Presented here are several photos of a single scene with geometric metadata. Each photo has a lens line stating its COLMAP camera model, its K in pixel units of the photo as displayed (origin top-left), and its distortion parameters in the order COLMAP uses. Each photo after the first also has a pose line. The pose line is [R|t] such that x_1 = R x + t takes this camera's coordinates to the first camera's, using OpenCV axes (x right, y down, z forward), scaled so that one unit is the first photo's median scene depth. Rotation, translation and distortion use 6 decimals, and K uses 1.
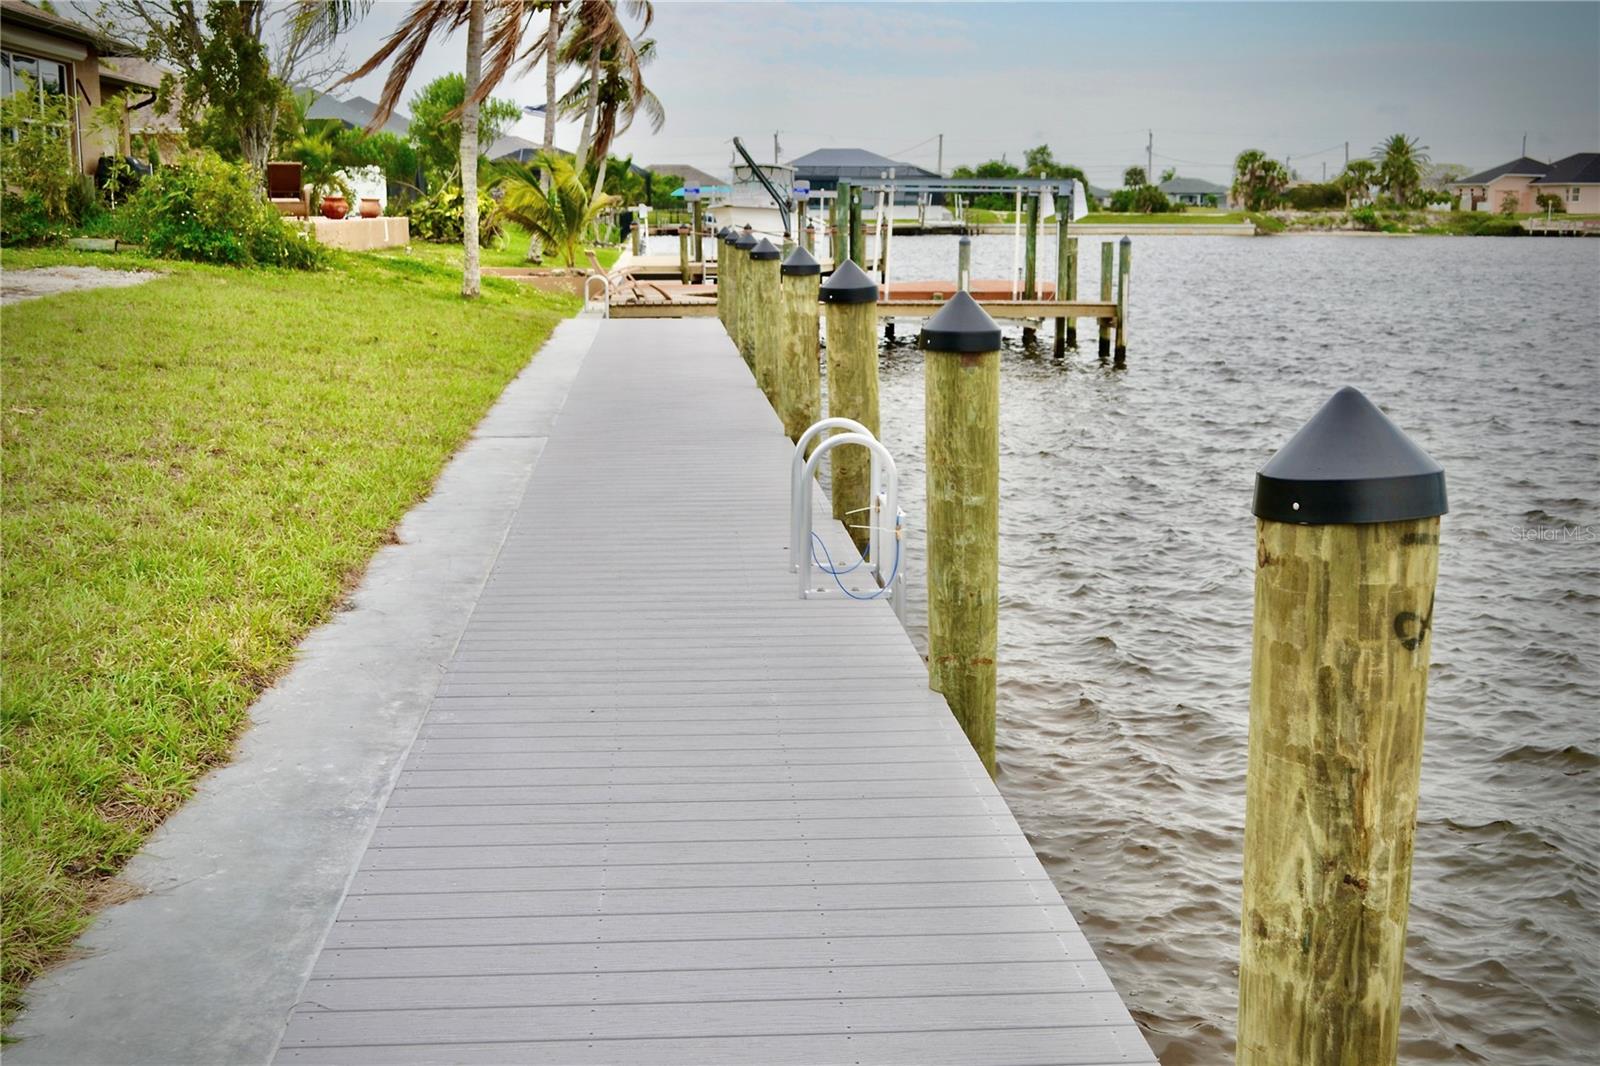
lens RADIAL K [[1872.4, 0, 799.3], [0, 1872.4, 547.5], [0, 0, 1]] dist [-0.050034, 0.000000]
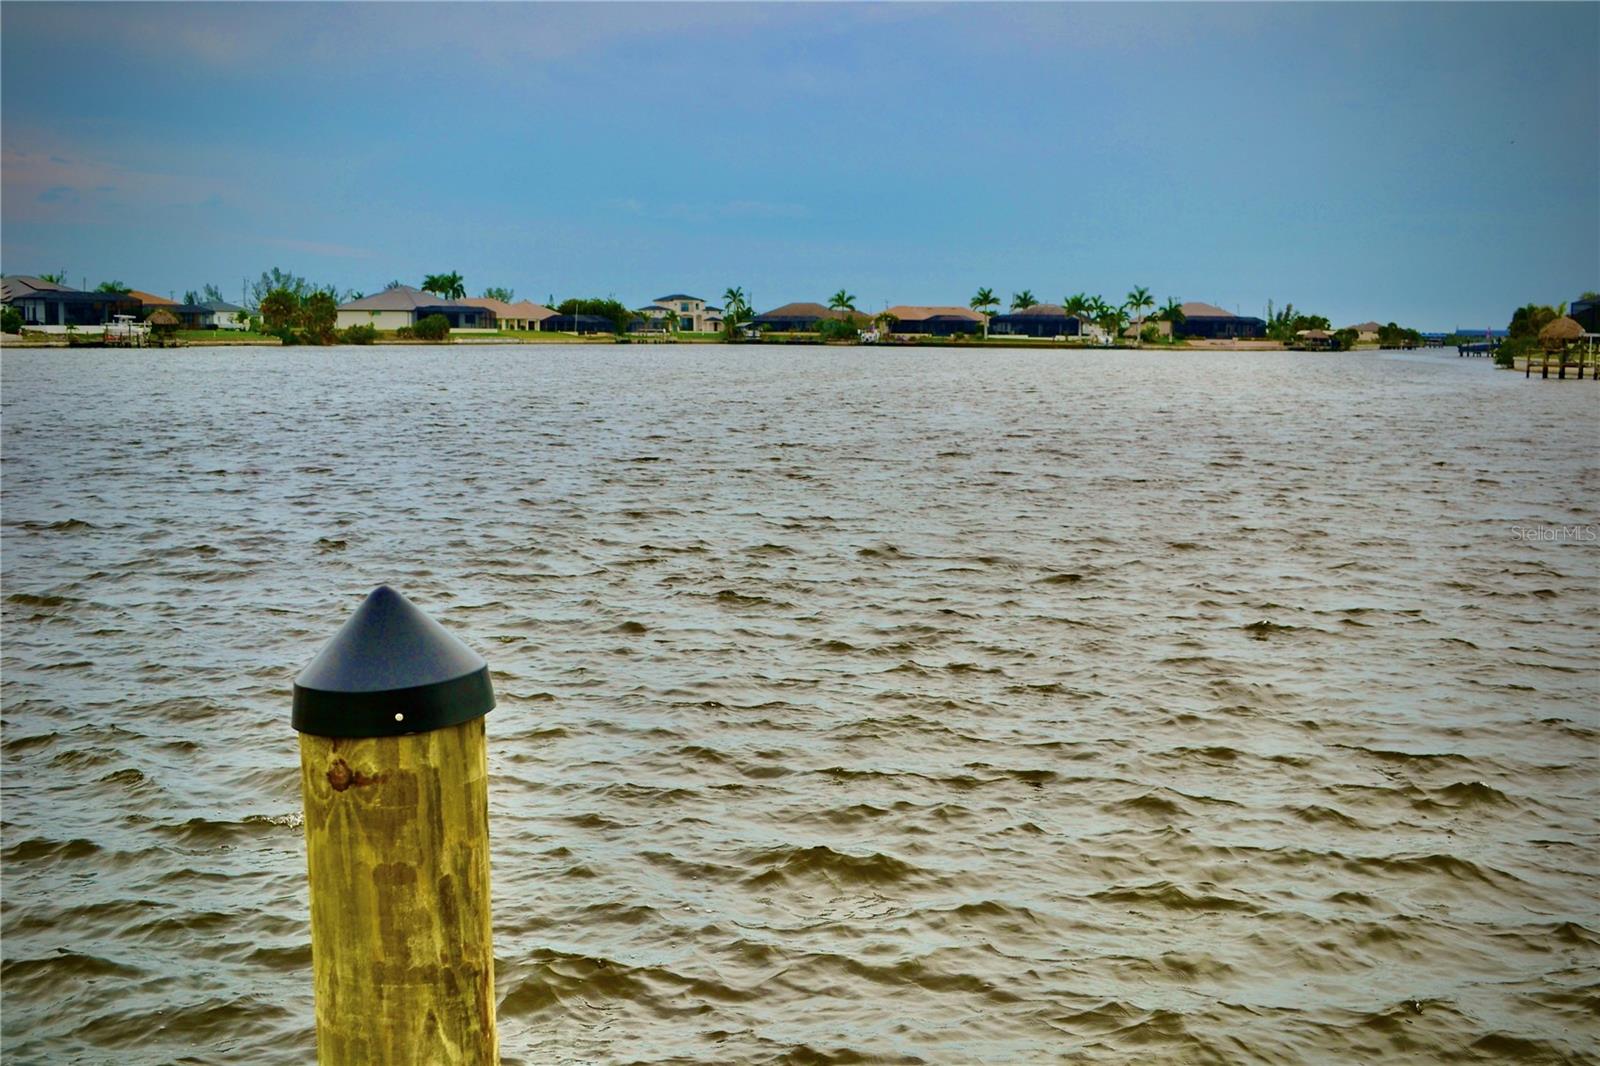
lens RADIAL K [[1942.5, 0, 799.8], [0, 1942.5, 547.1], [0, 0, 1]] dist [-0.040914, 0.000000]
pose [[0.438494, -0.098513, 0.893319, -0.037131], [0.155123, 0.987353, 0.032740, -0.007800], [-0.885246, 0.124218, 0.448229, 0.027134]]
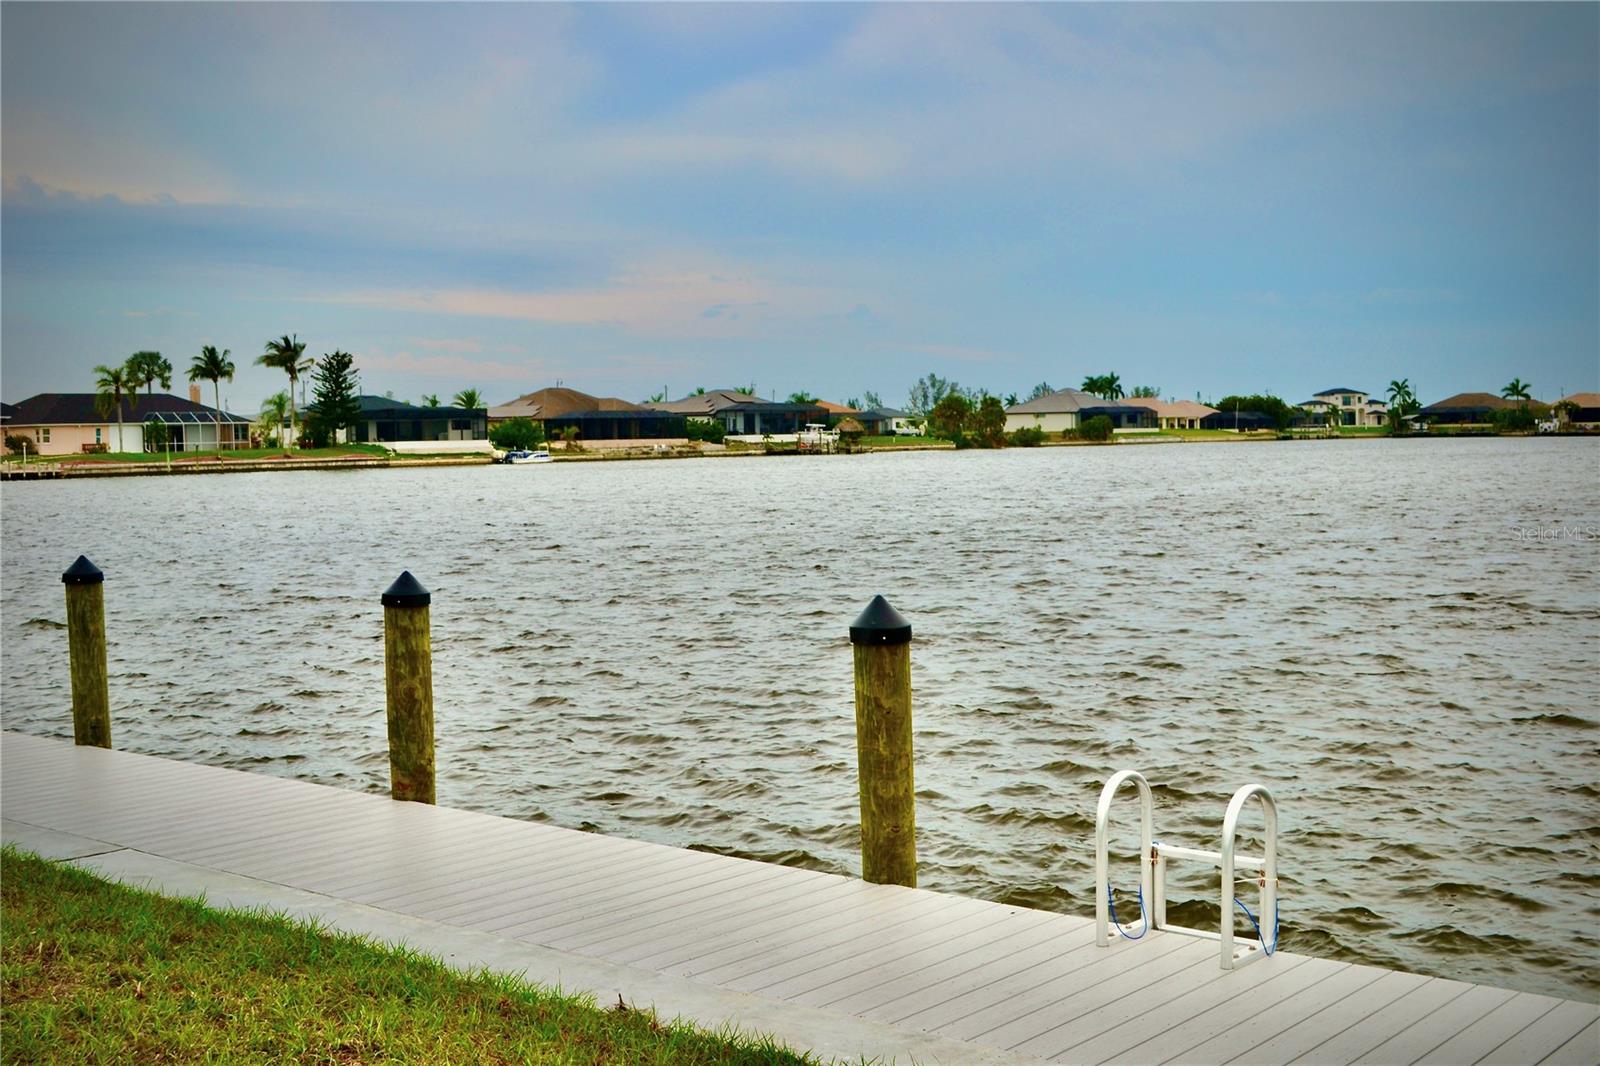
lens RADIAL K [[1942.5, 0, 804.6], [0, 1942.5, 540.5], [0, 0, 1]] dist [-0.040914, 0.000000]
pose [[0.700312, -0.055131, 0.711705, -0.169160], [0.148472, 0.986459, -0.069681, -0.030363], [-0.698226, 0.154467, 0.699014, 0.090419]]
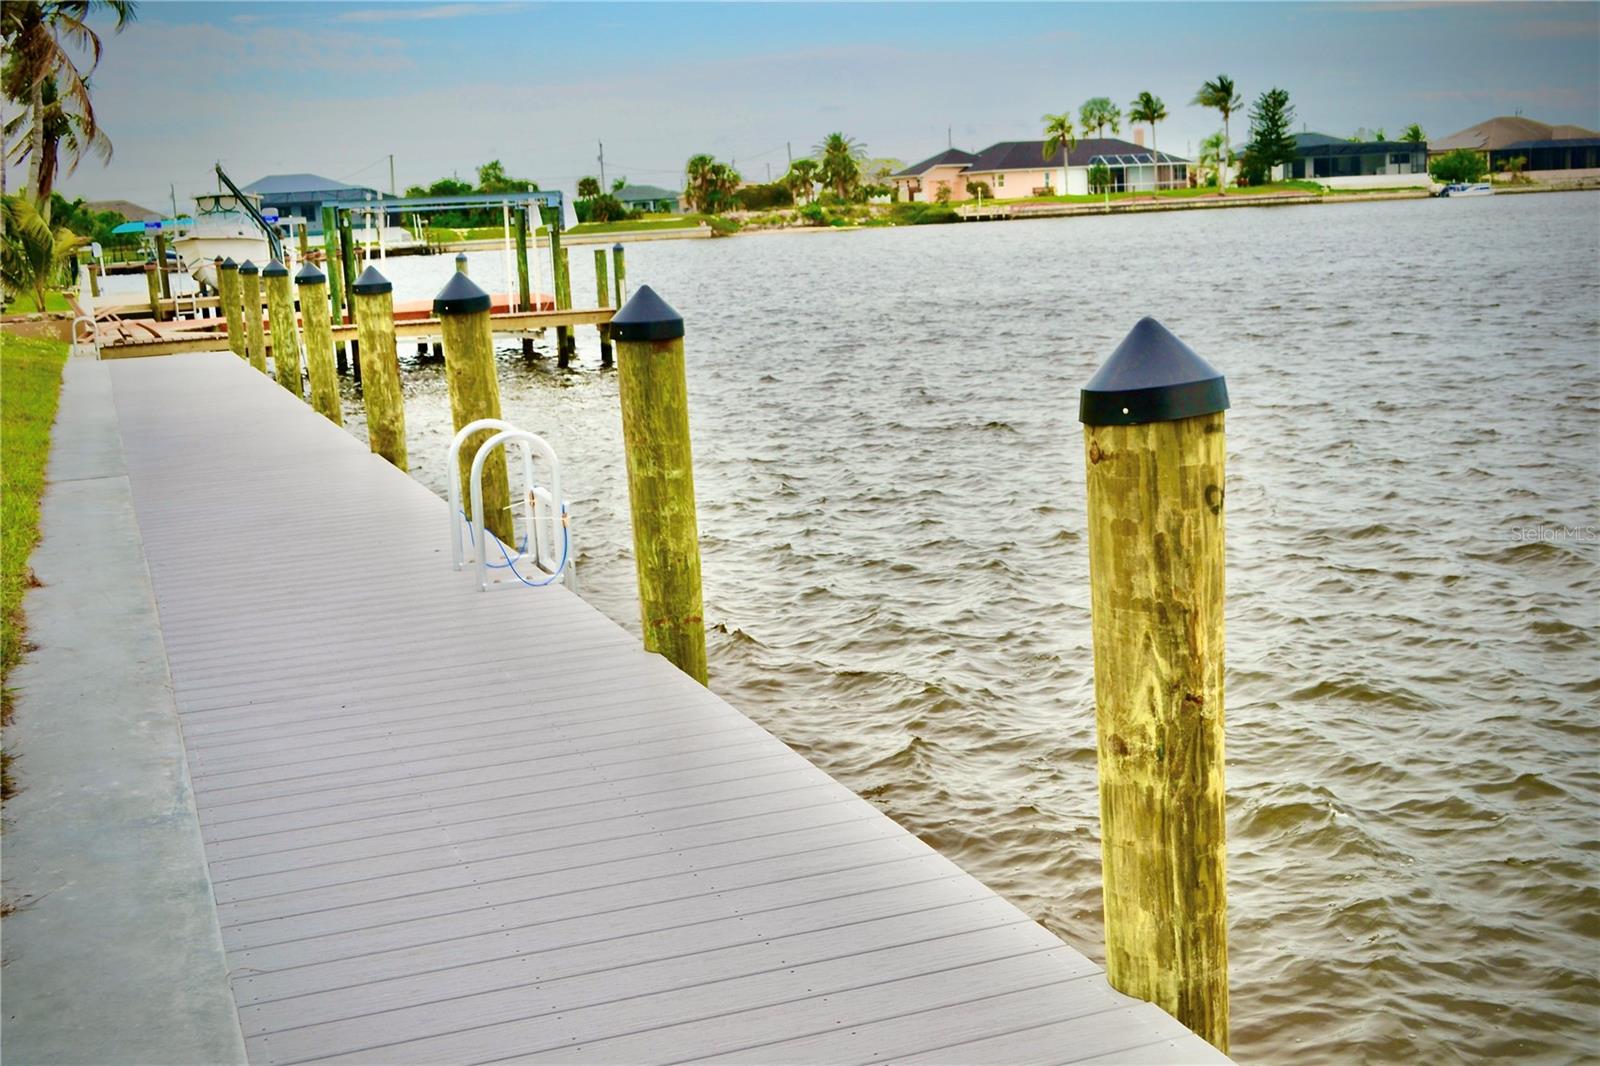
lens RADIAL K [[1872.4, 0, 802.3], [0, 1872.4, 540.9], [0, 0, 1]] dist [-0.050034, 0.000000]
pose [[0.957346, -0.100242, 0.270999, -0.022060], [0.103108, 0.994663, 0.003682, 0.002844], [-0.269922, 0.024417, 0.962573, -0.012647]]
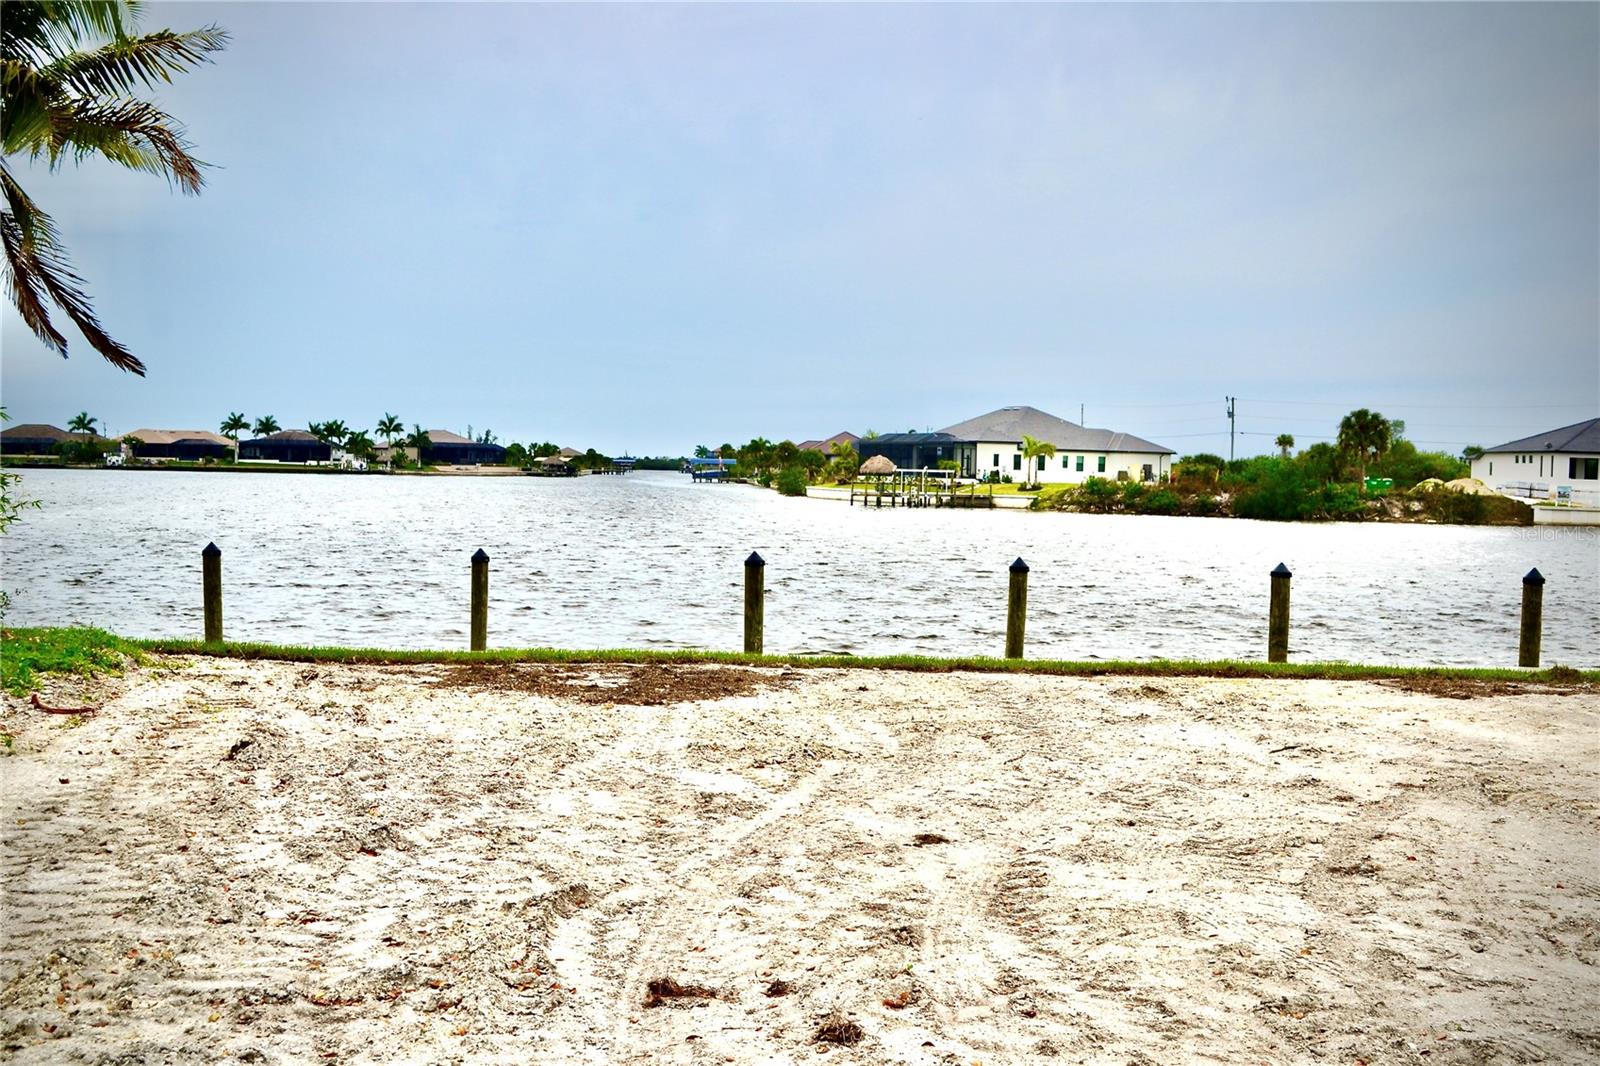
lens RADIAL K [[1942.5, 0, 804.2], [0, 1942.5, 533.5], [0, 0, 1]] dist [-0.040914, 0.000000]
pose [[0.022363, -0.038093, 0.999024, -0.674917], [0.162079, 0.986193, 0.033975, -0.114407], [-0.986524, 0.161161, 0.028229, 0.480441]]
